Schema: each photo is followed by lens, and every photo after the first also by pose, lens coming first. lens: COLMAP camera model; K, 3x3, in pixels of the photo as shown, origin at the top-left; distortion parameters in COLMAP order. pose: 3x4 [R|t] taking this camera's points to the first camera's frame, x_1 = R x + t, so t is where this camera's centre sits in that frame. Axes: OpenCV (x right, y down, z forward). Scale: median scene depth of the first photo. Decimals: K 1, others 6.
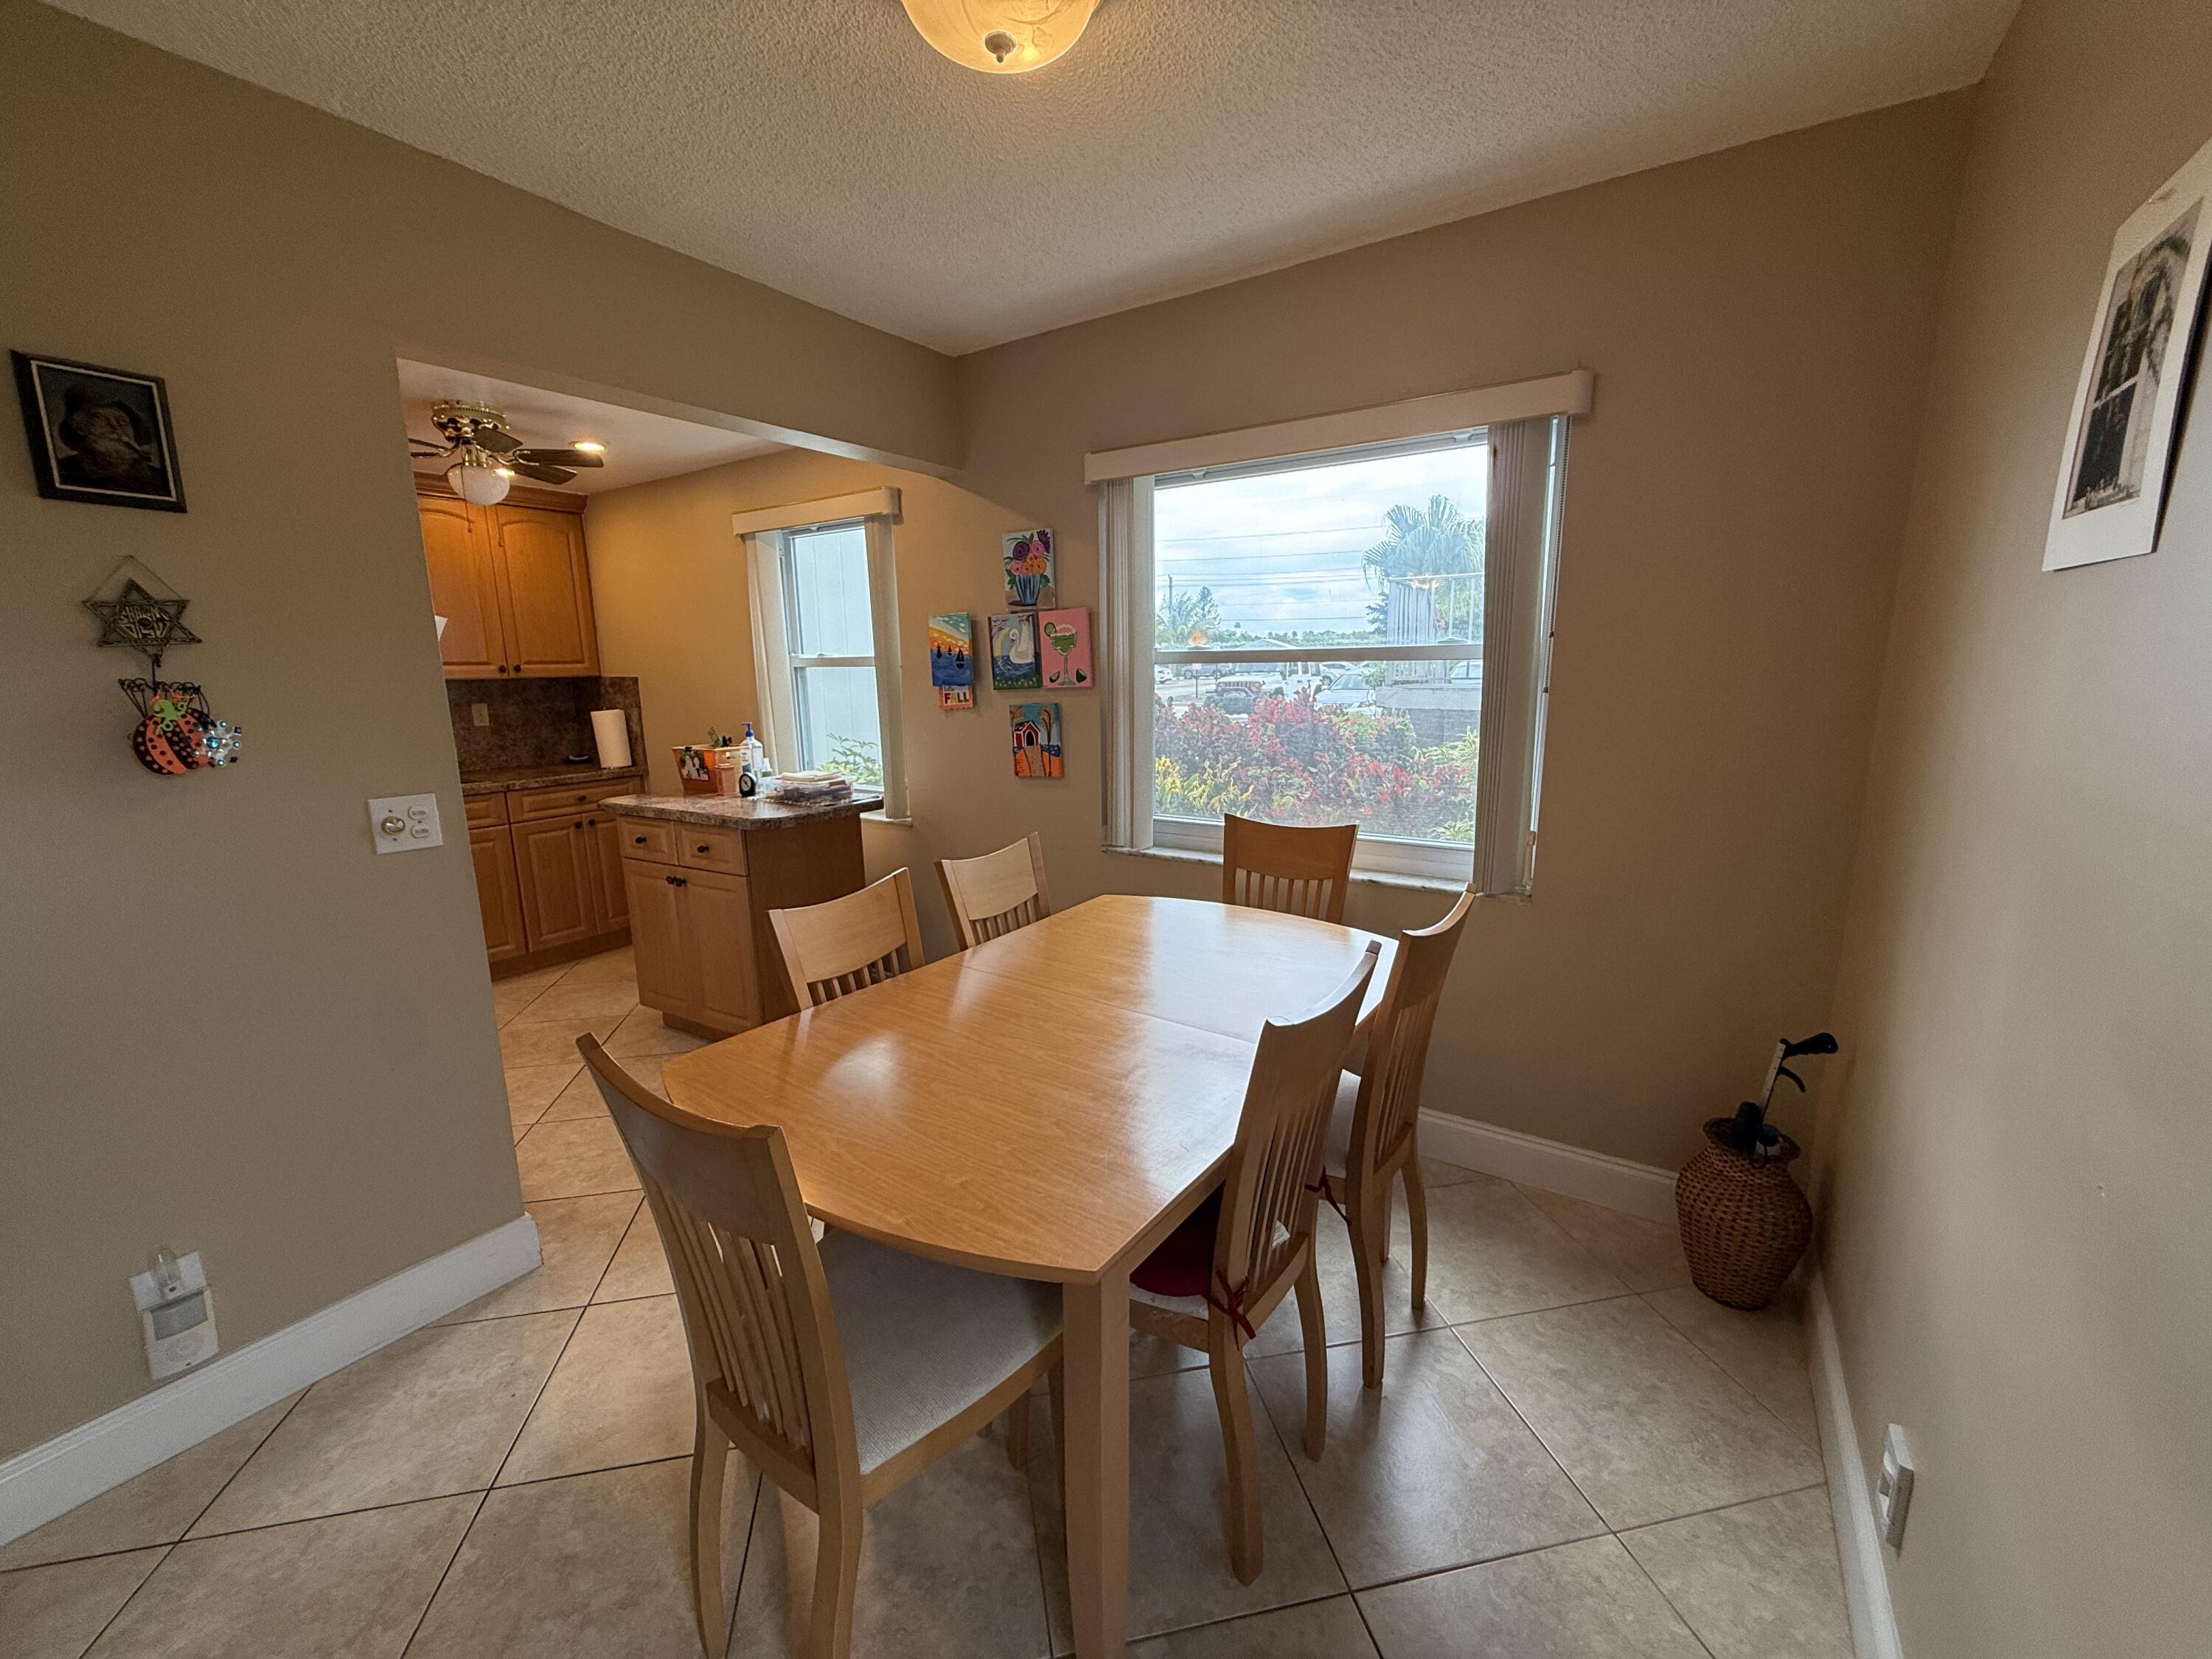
lens RADIAL K [[869.4, 0, 1106.0], [0, 869.4, 829.5], [0, 0, 1]] dist [-0.000343, -0.000010]
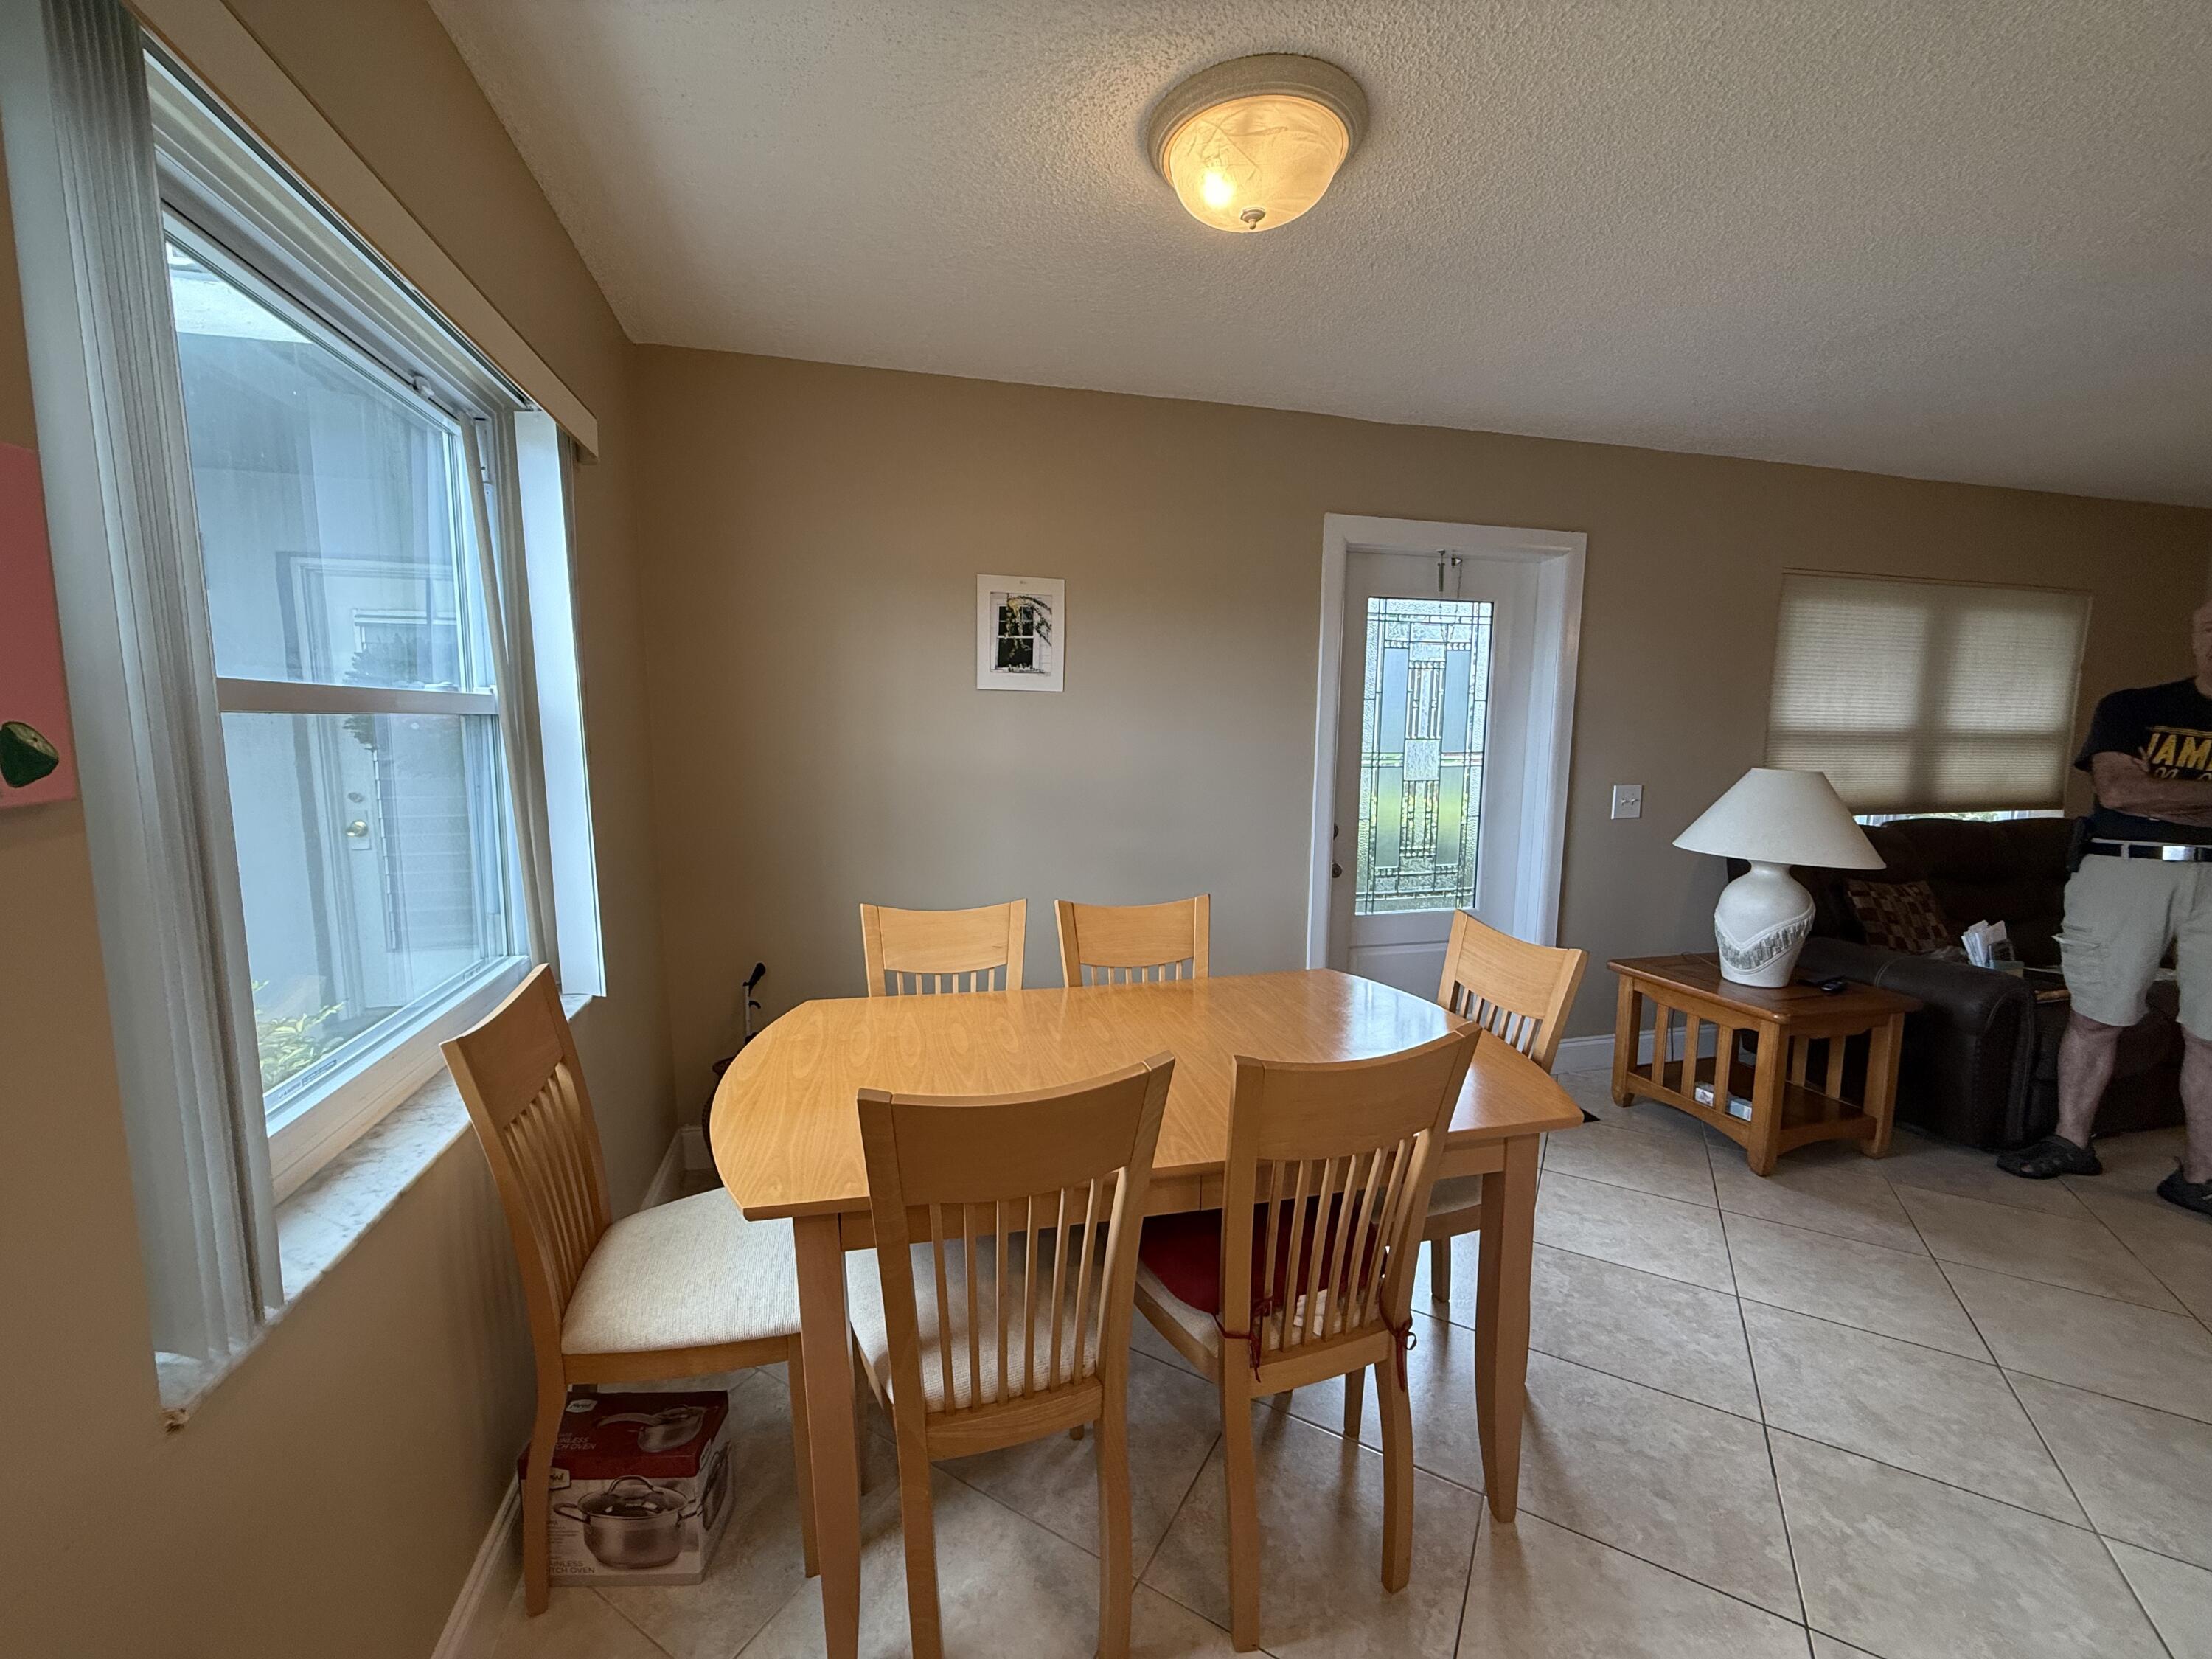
lens RADIAL K [[869.4, 0, 1106.0], [0, 869.4, 829.5], [0, 0, 1]] dist [-0.000343, -0.000010]
pose [[-0.759647, -0.067644, 0.646808, -0.746977], [0.121920, 0.962129, 0.243811, -0.363006], [-0.638805, 0.264069, -0.722631, 2.114845]]
